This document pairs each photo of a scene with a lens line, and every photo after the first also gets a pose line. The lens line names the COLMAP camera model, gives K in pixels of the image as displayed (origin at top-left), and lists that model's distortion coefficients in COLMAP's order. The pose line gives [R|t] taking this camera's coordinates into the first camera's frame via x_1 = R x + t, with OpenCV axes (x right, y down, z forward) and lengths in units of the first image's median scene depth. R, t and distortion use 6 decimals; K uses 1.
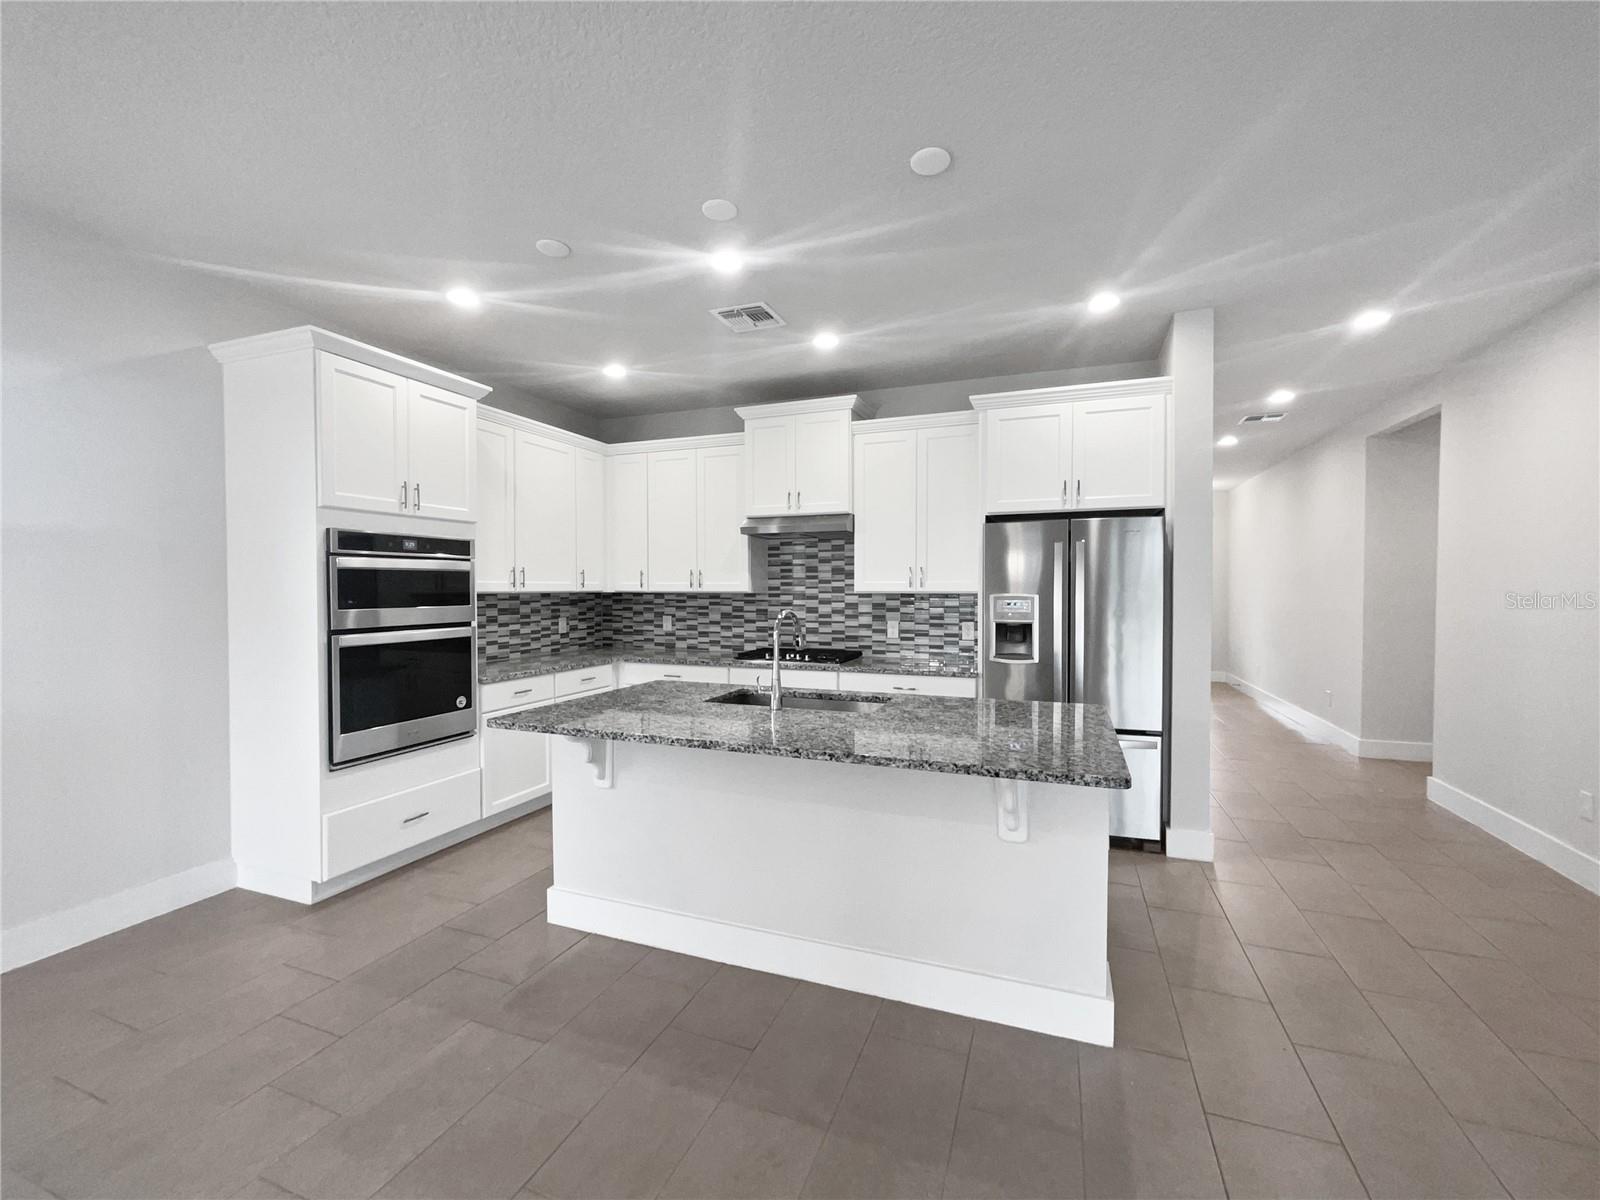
lens RADIAL K [[661.5, 0, 812.7], [0, 661.5, 598.4], [0, 0, 1]] dist [-0.015513, 0.001234]
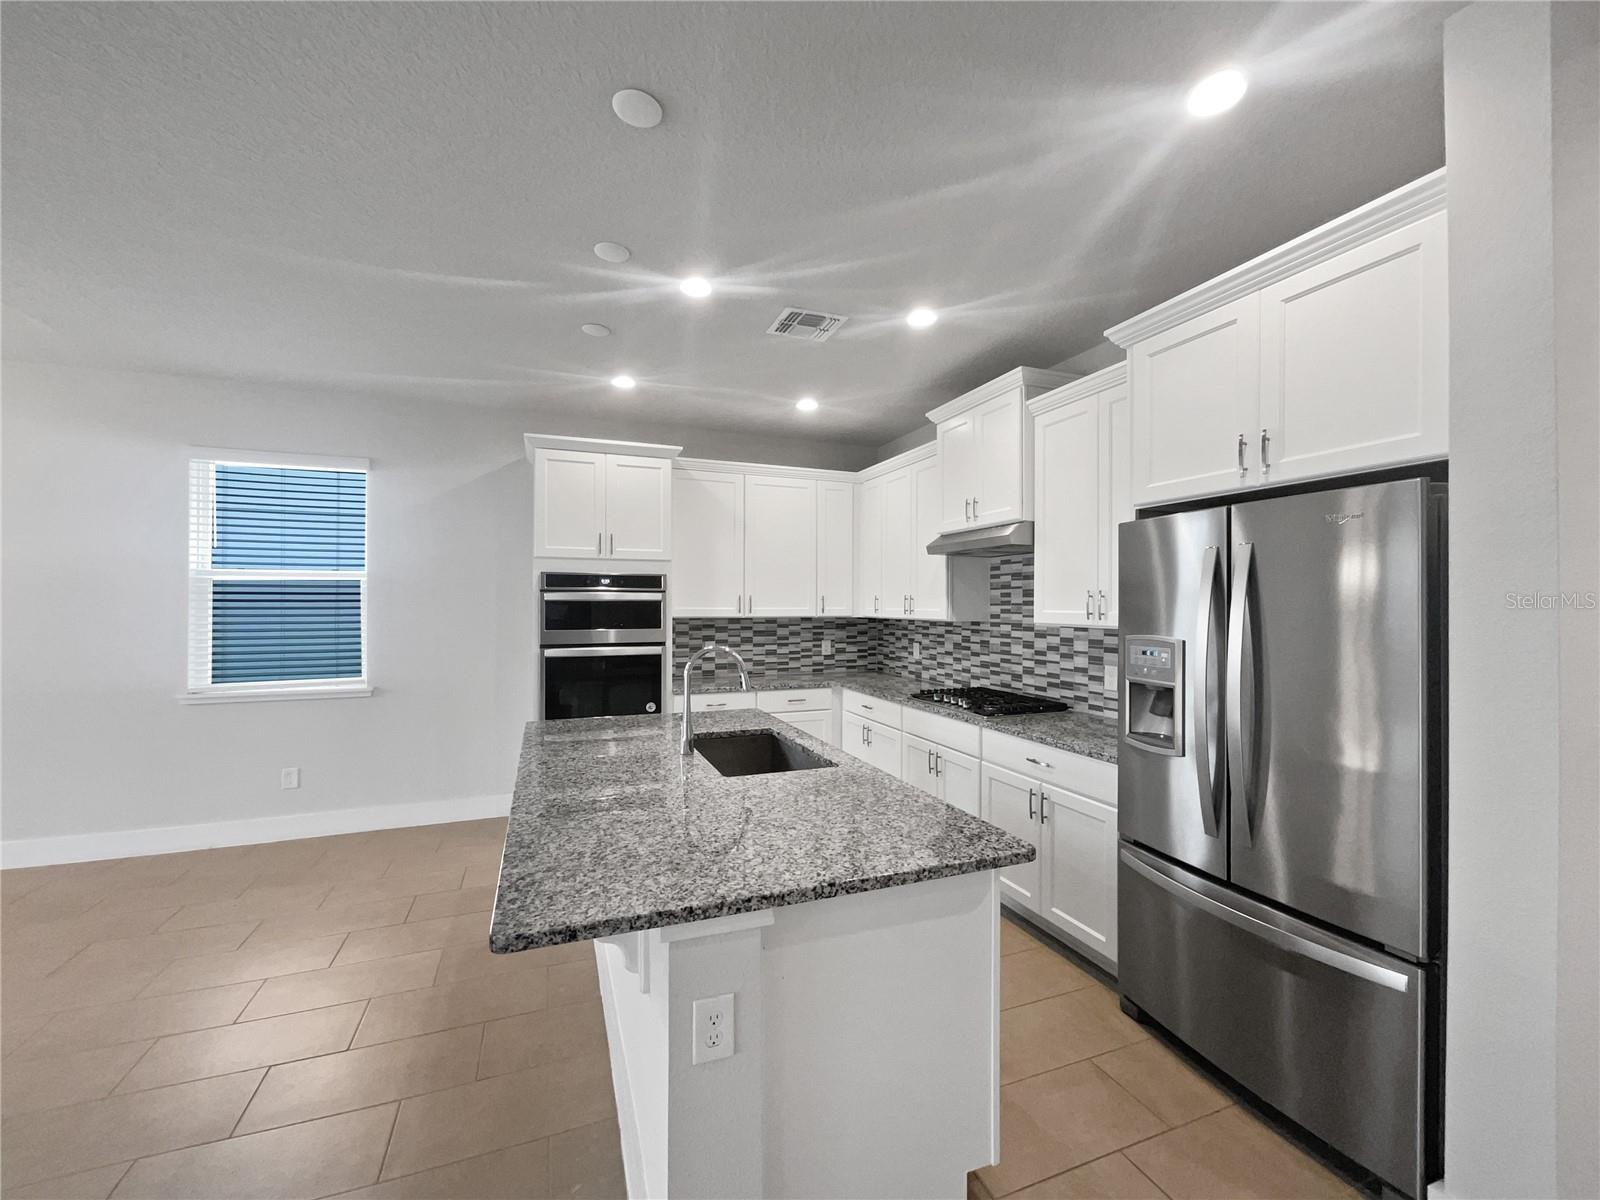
lens RADIAL K [[661.5, 0, 810.3], [0, 661.5, 599.7], [0, 0, 1]] dist [-0.015513, 0.001234]
pose [[0.673377, -0.001921, -0.739296, 0.427031], [-0.014730, 0.999763, -0.016015, -0.020567], [0.739152, 0.021674, 0.673190, 0.284973]]
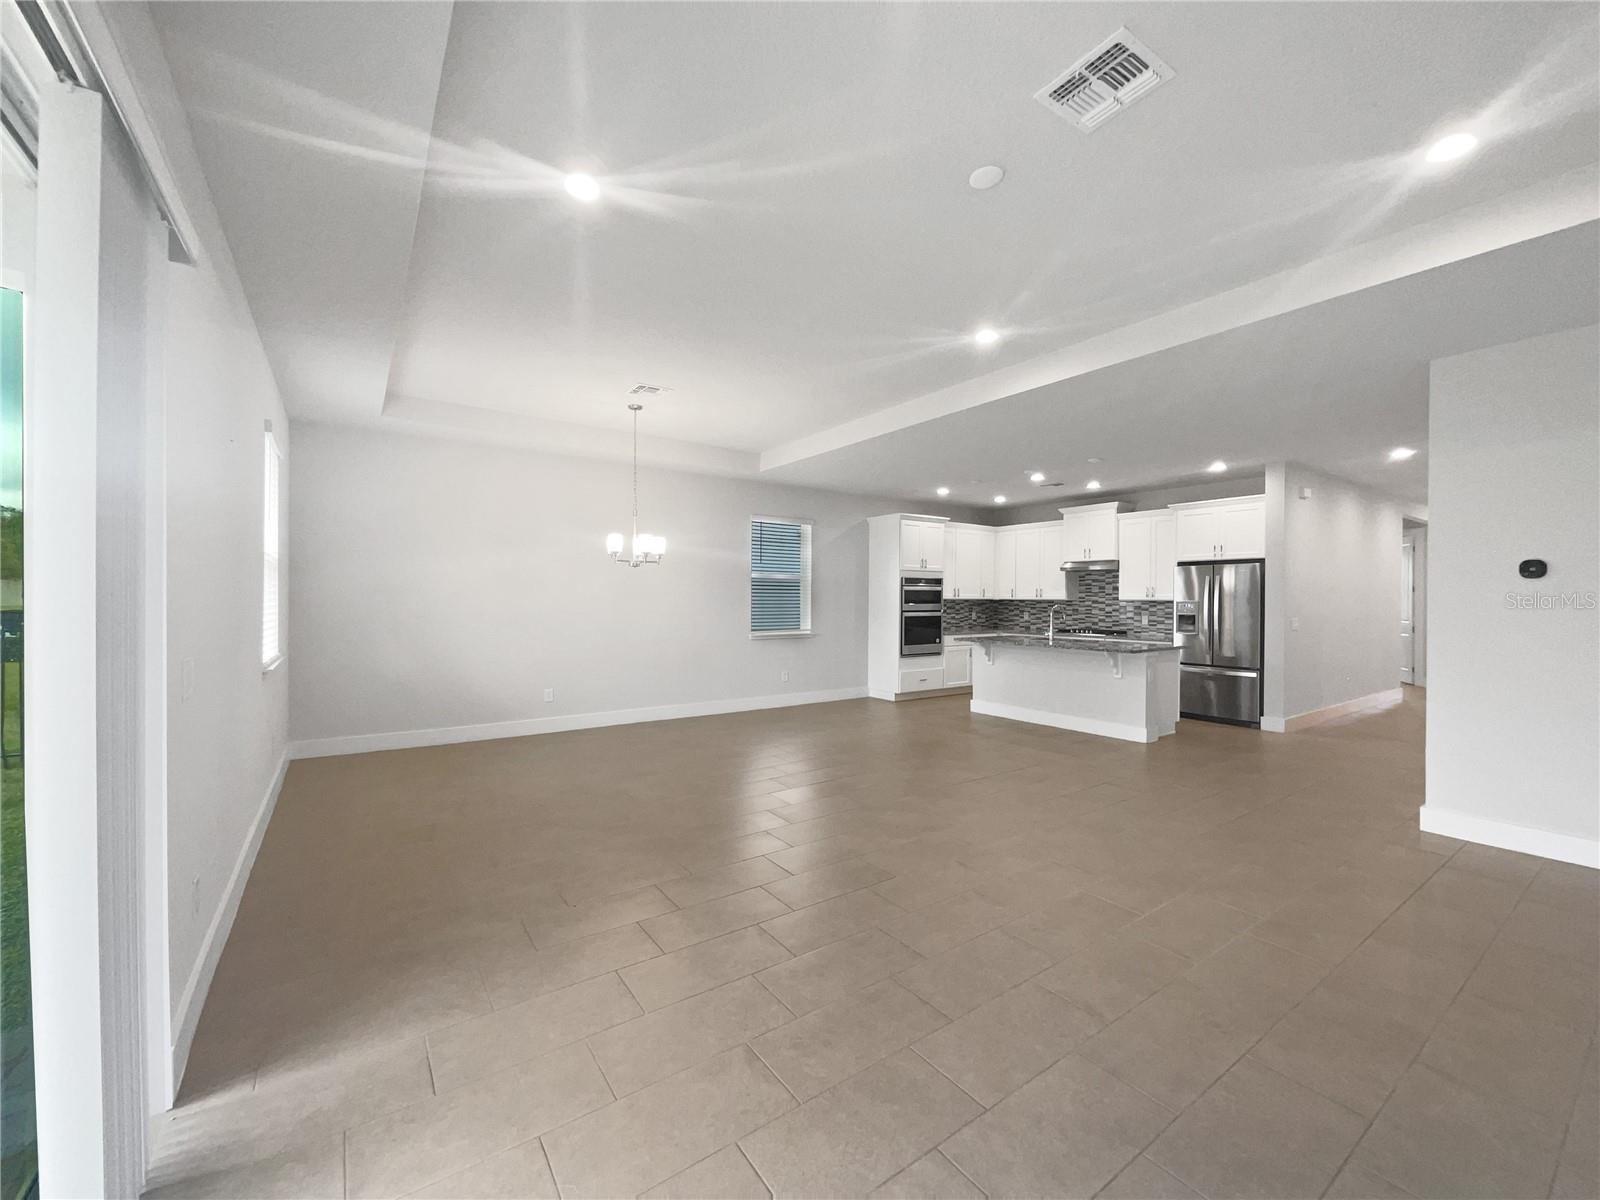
lens RADIAL K [[661.5, 0, 811.6], [0, 661.5, 605.1], [0, 0, 1]] dist [-0.015513, 0.001234]
pose [[0.831482, 0.009857, -0.555464, 0.373202], [-0.013844, 0.999900, -0.002979, 0.023341], [0.555379, 0.010167, 0.831535, -1.079433]]
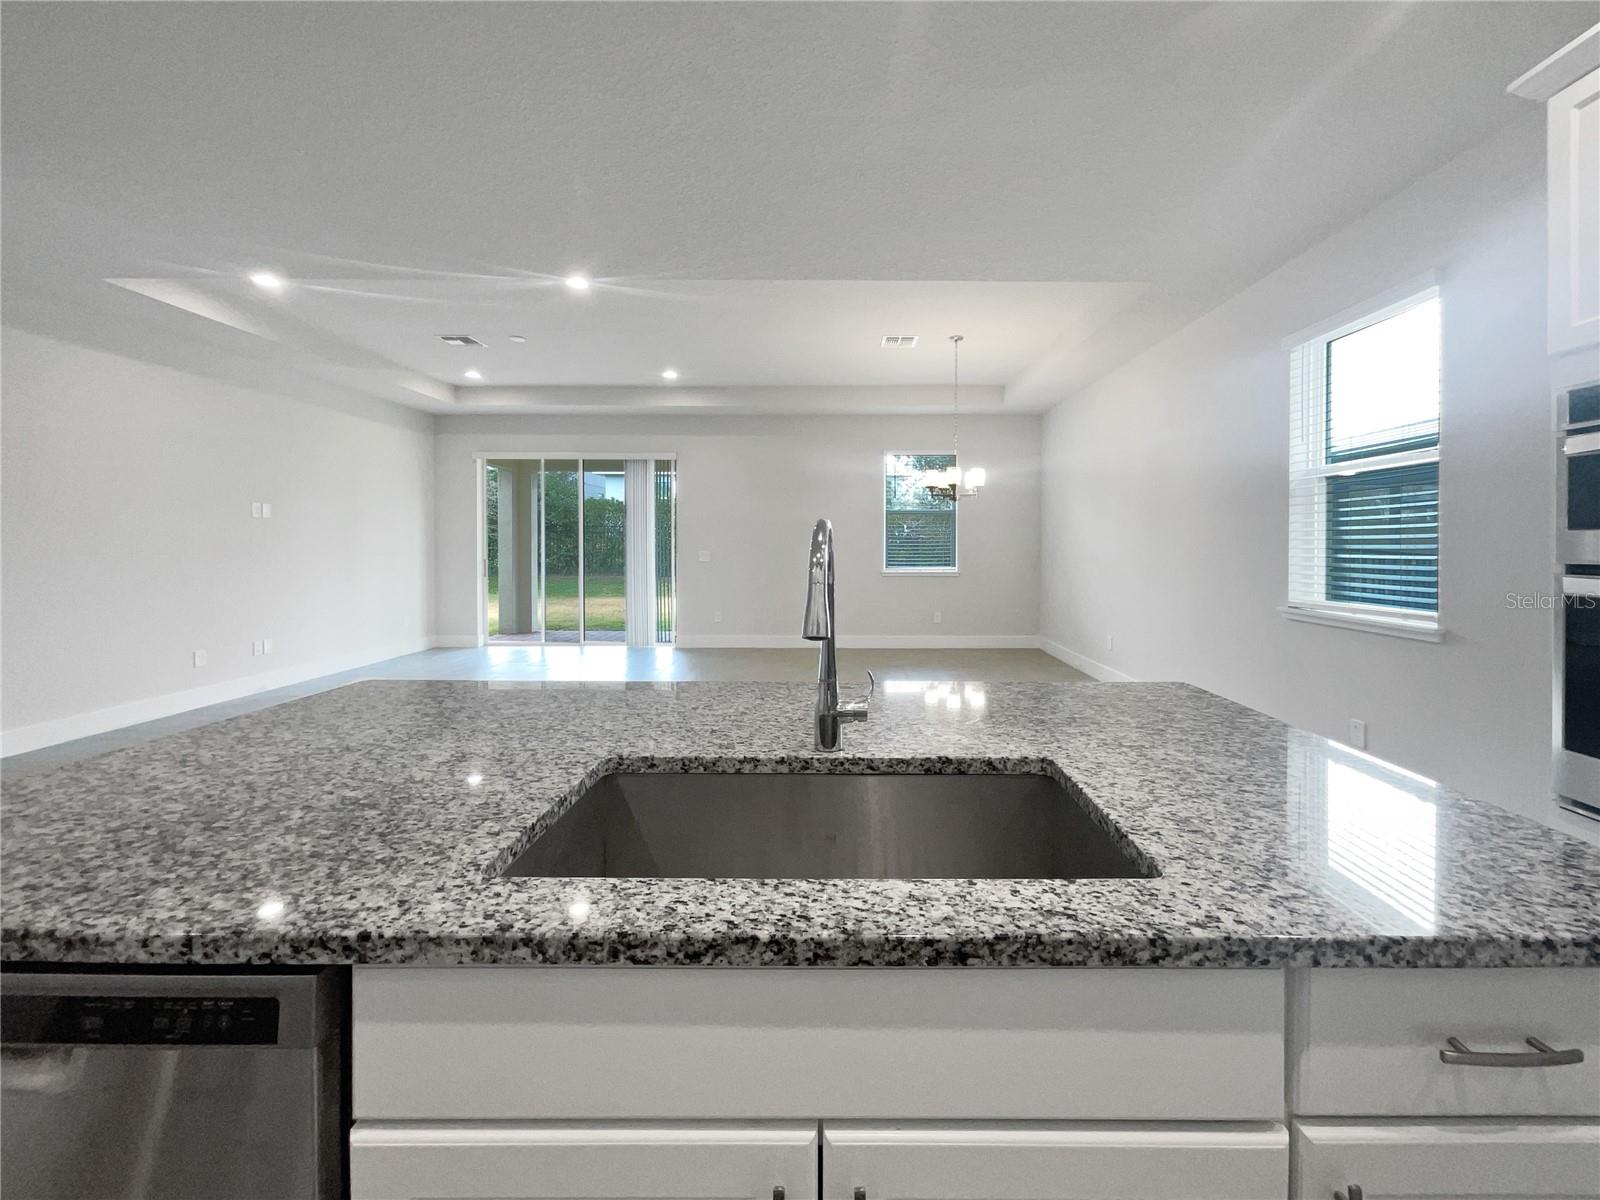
lens RADIAL K [[661.5, 0, 821.4], [0, 661.5, 546.4], [0, 0, 1]] dist [-0.015513, 0.001234]
pose [[-0.934819, -0.001069, -0.355122, 0.062568], [-0.006509, 0.999879, 0.014125, 0.017670], [0.355064, 0.015515, -0.934713, 0.796172]]
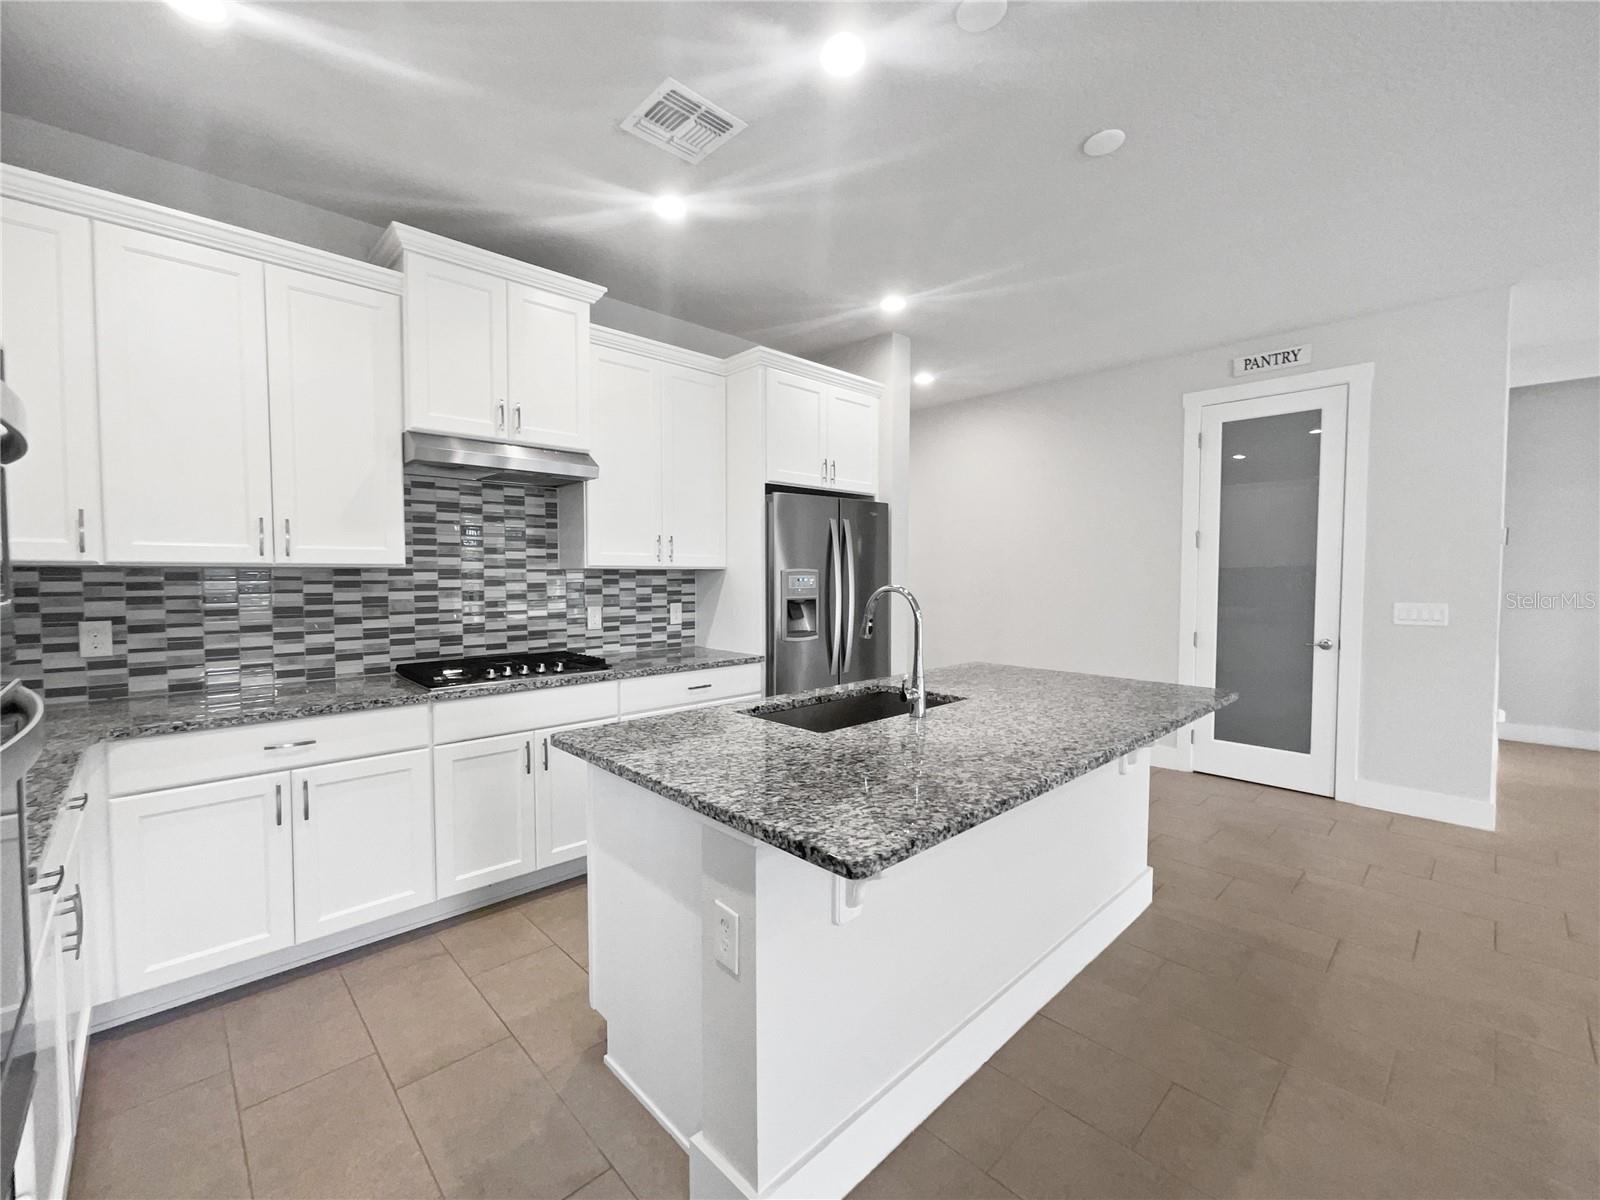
lens RADIAL K [[661.5, 0, 796.2], [0, 661.5, 601.1], [0, 0, 1]] dist [-0.015513, 0.001234]
pose [[0.425702, -0.036373, 0.904132, -0.459955], [0.012942, 0.999334, 0.034109, 0.005635], [-0.904771, -0.002819, 0.425889, 0.472724]]
